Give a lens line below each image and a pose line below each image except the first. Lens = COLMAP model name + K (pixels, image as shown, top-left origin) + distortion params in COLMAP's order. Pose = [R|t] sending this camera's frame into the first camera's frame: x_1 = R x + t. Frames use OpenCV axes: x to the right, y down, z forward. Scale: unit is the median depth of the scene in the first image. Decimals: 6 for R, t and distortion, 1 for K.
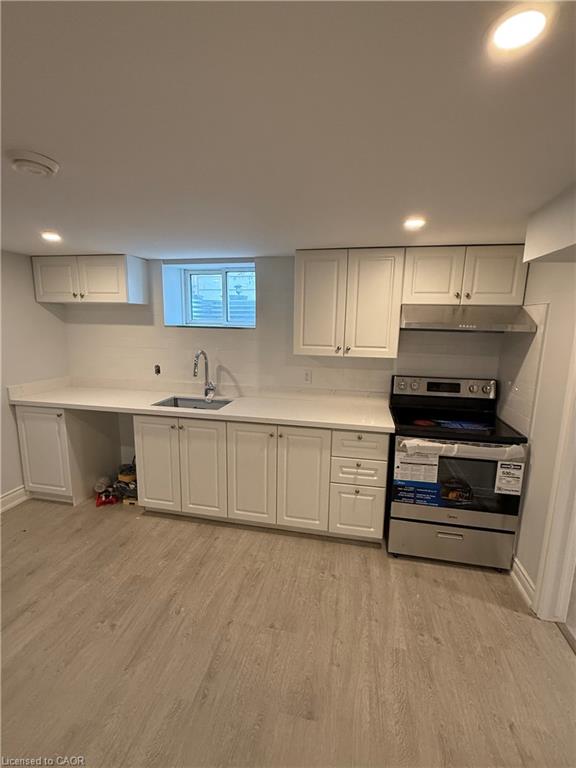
lens RADIAL K [[350.6, 0, 287.6], [0, 350.6, 384.5], [0, 0, 1]] dist [-0.000587, -0.001817]
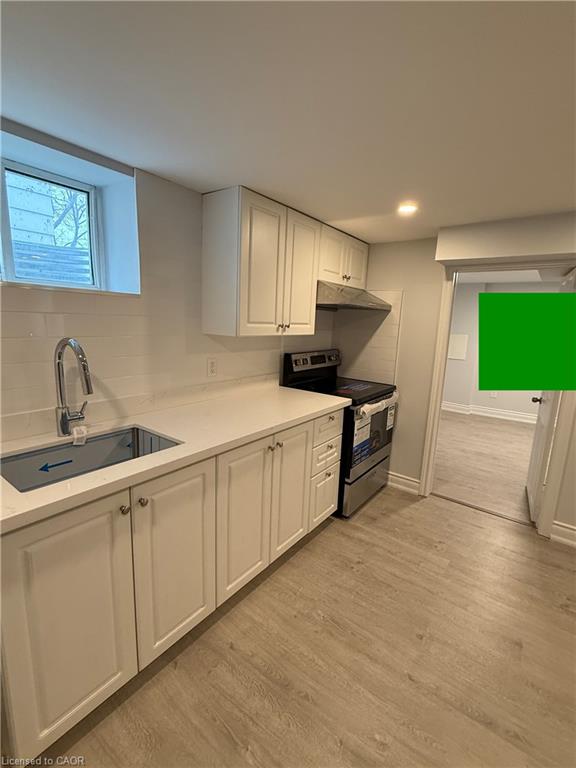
lens RADIAL K [[350.6, 0, 288.9], [0, 350.6, 384.5], [0, 0, 1]] dist [-0.000587, -0.001817]
pose [[0.421096, -0.165839, 0.891726, -0.659946], [0.123144, 0.984493, 0.124939, -0.071122], [-0.898618, 0.057199, 0.434988, 0.662493]]
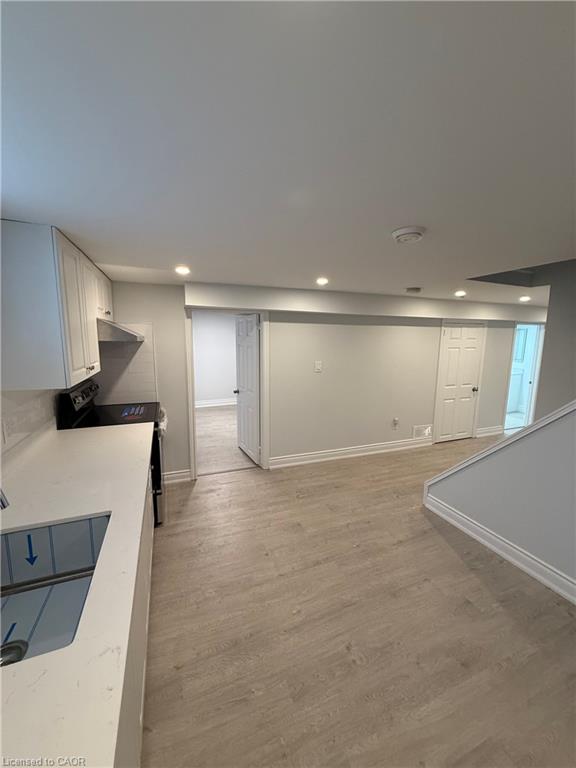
lens RADIAL K [[304.1, 0, 287.6], [0, 304.1, 384.5], [0, 0, 1]] dist [-0.000666, -0.000284]
pose [[-0.555253, -0.155575, 0.817001, -0.745912], [0.119412, 0.957257, 0.263438, -0.211966], [-0.823064, 0.243834, -0.512943, 1.053374]]
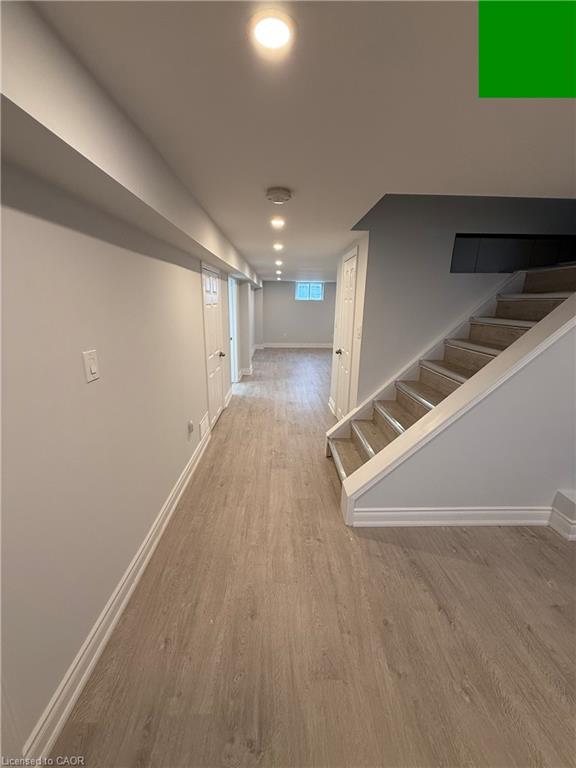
lens RADIAL K [[304.1, 0, 288.6], [0, 304.1, 384.2], [0, 0, 1]] dist [-0.000666, -0.000284]
pose [[-0.971954, 0.029363, -0.233329, 0.234770], [-0.072281, 0.906847, 0.415215, -0.084915], [0.223786, 0.420435, -0.879292, 0.656881]]
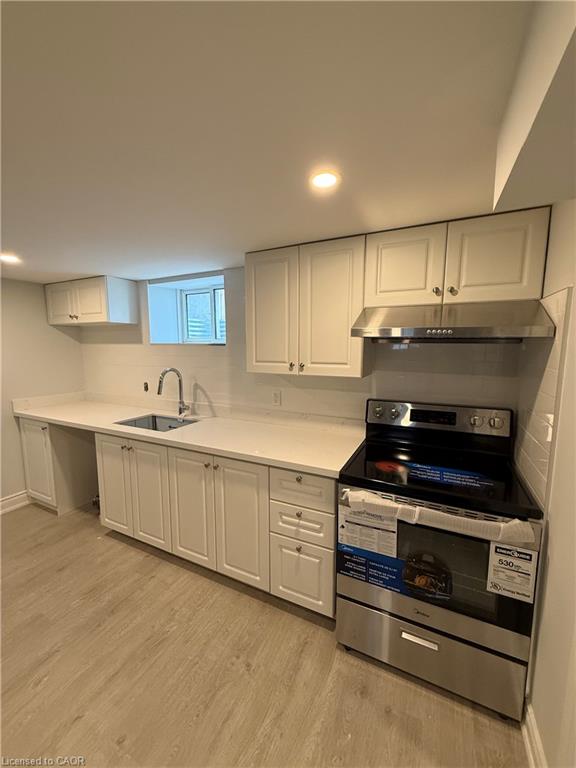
lens RADIAL K [[304.1, 0, 288.2], [0, 304.1, 383.0], [0, 0, 1]] dist [-0.000666, -0.000284]
pose [[0.970350, 0.013326, -0.241335, 0.330722], [-0.027083, 0.998186, -0.053778, -0.023120], [0.240181, 0.058720, 0.968951, 0.322703]]
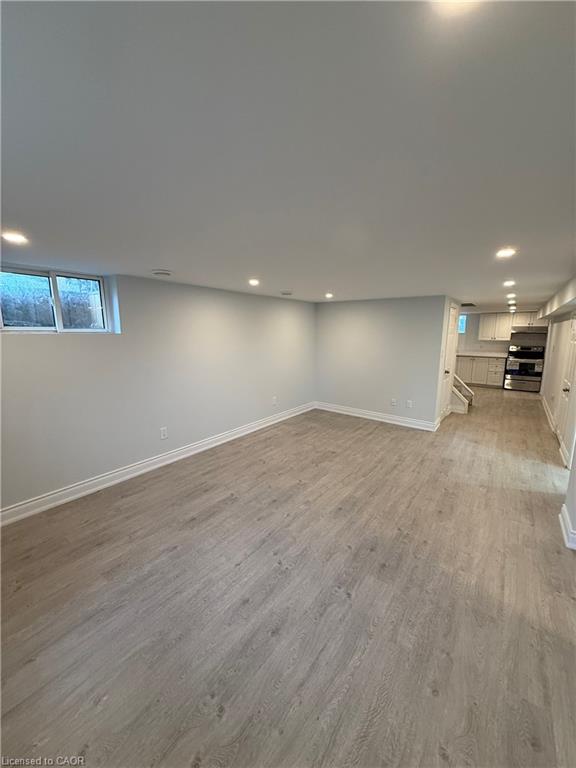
lens RADIAL K [[304.1, 0, 290.2], [0, 304.1, 385.4], [0, 0, 1]] dist [-0.000666, -0.000284]
pose [[0.910460, 0.044183, -0.411230, -0.508362], [-0.046374, 0.998913, 0.004651, 0.532645], [0.410988, 0.014836, 0.911520, -3.143693]]
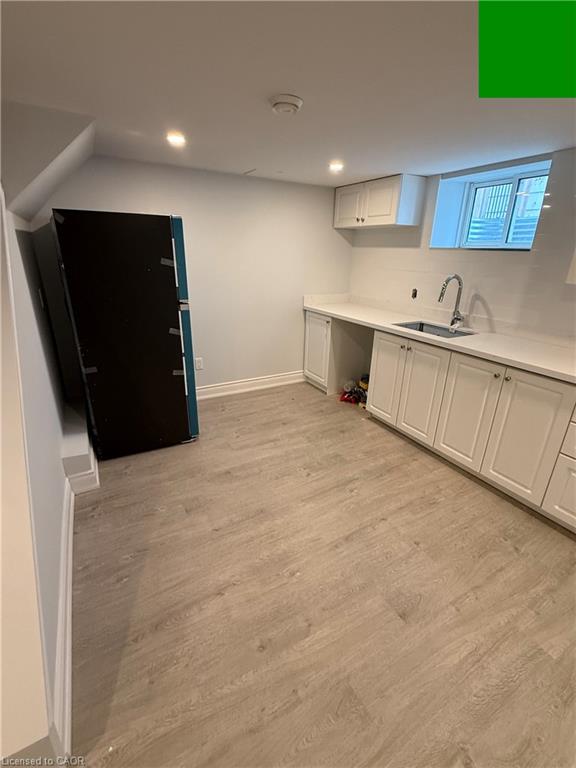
lens RADIAL K [[350.6, 0, 286.6], [0, 350.6, 384.6], [0, 0, 1]] dist [-0.000587, -0.001817]
pose [[0.659724, 0.266543, -0.702651, 0.232032], [-0.139148, 0.962146, 0.234333, 0.034067], [0.738514, -0.056823, 0.671840, 0.030333]]
